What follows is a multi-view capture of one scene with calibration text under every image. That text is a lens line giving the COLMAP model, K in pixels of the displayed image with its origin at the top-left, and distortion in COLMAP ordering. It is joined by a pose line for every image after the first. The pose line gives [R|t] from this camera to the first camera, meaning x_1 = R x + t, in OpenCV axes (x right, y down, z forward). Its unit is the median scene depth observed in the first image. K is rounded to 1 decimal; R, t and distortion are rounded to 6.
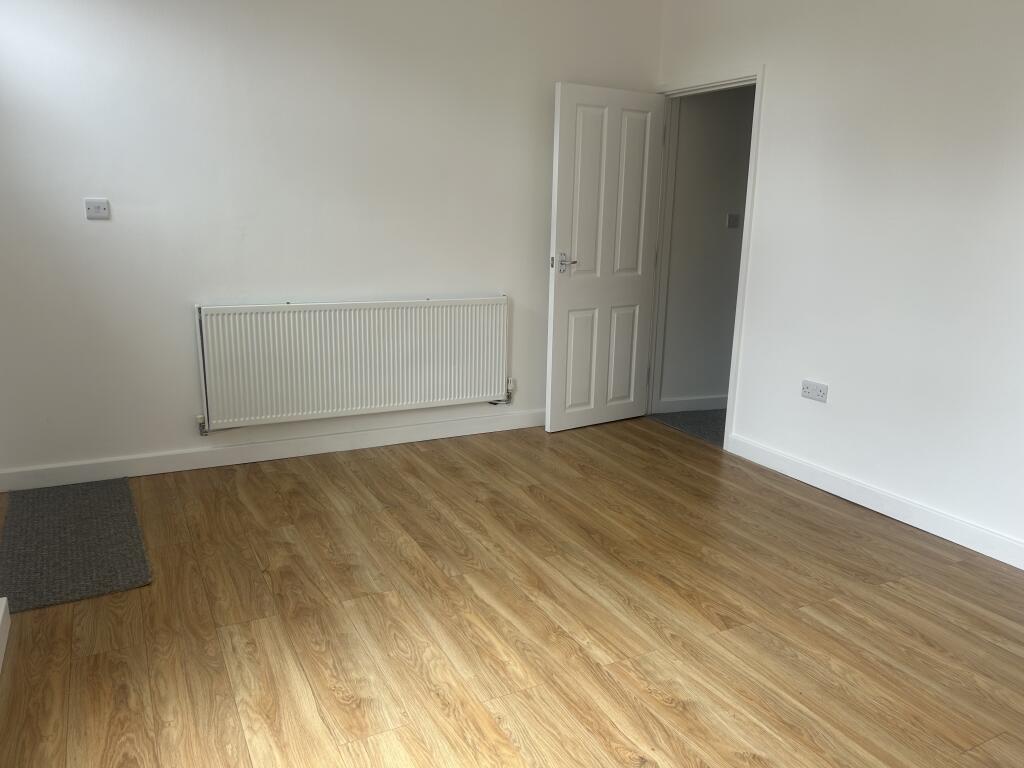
lens RADIAL K [[779.2, 0, 509.2], [0, 779.2, 386.3], [0, 0, 1]] dist [0.044585, -0.024914]
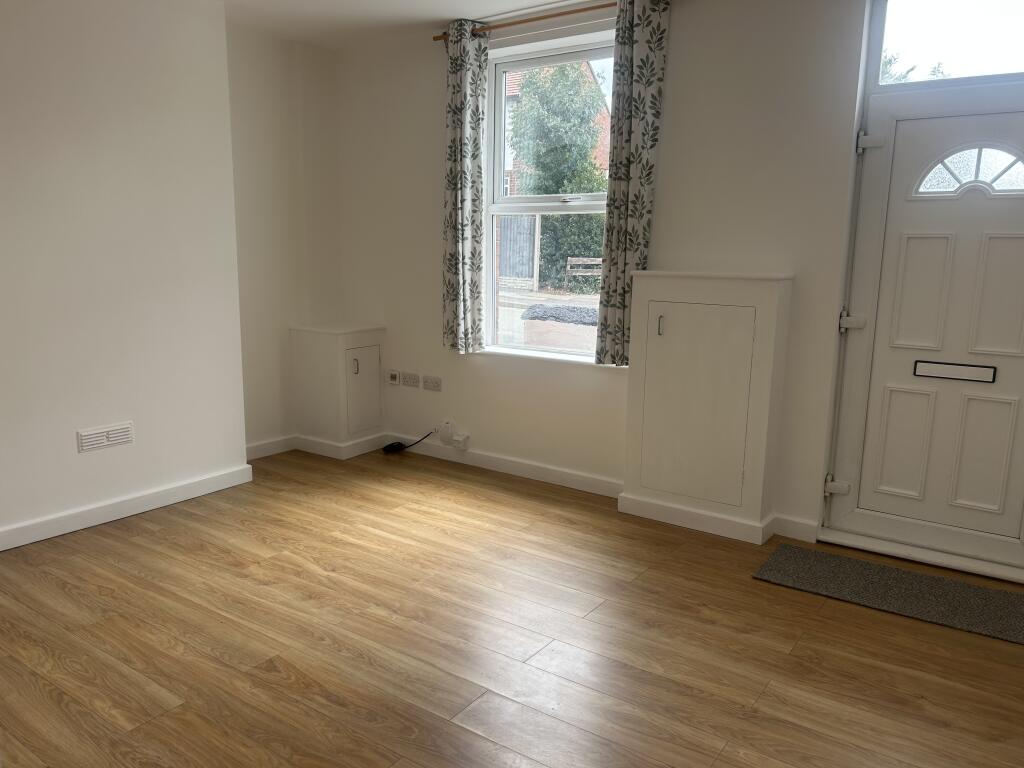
lens RADIAL K [[779.2, 0, 518.9], [0, 779.2, 387.0], [0, 0, 1]] dist [0.044585, -0.024914]
pose [[-0.880387, 0.050613, -0.471547, 0.457087], [-0.139626, 0.922559, 0.359706, -0.442171], [0.453236, 0.382521, -0.805143, 1.831048]]
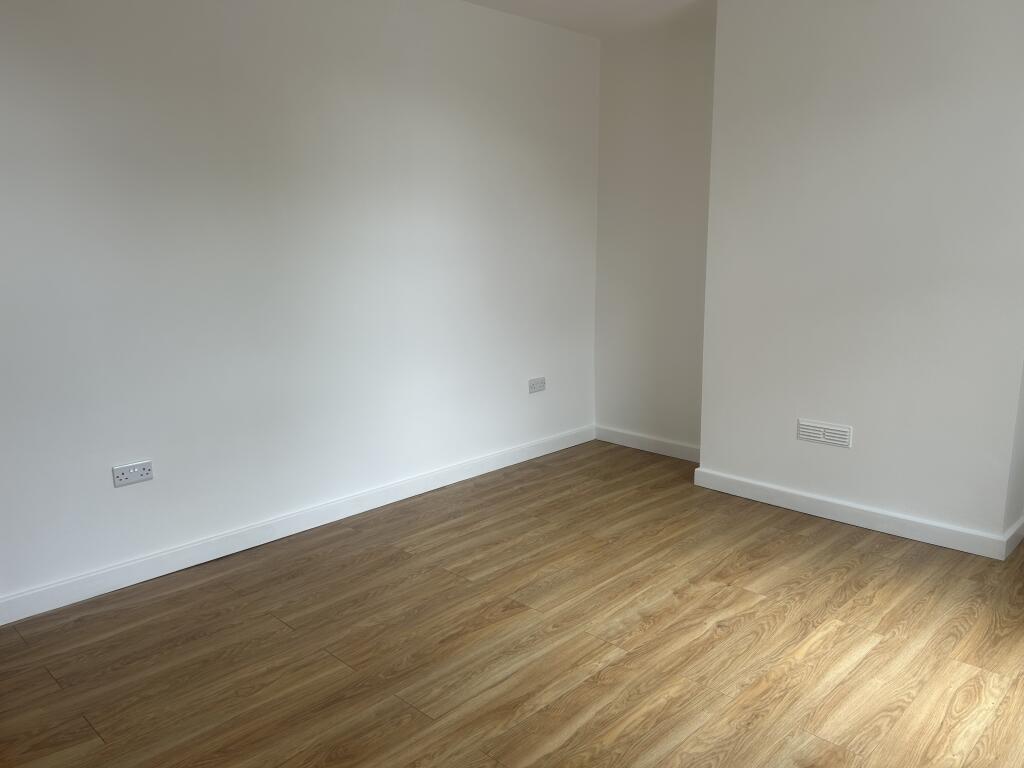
lens RADIAL K [[779.2, 0, 512.4], [0, 779.2, 382.9], [0, 0, 1]] dist [0.044585, -0.024914]
pose [[-0.318975, -0.199313, 0.926568, -0.748552], [0.216500, 0.936465, 0.275973, -0.342629], [-0.922704, 0.288631, -0.255558, 1.211123]]
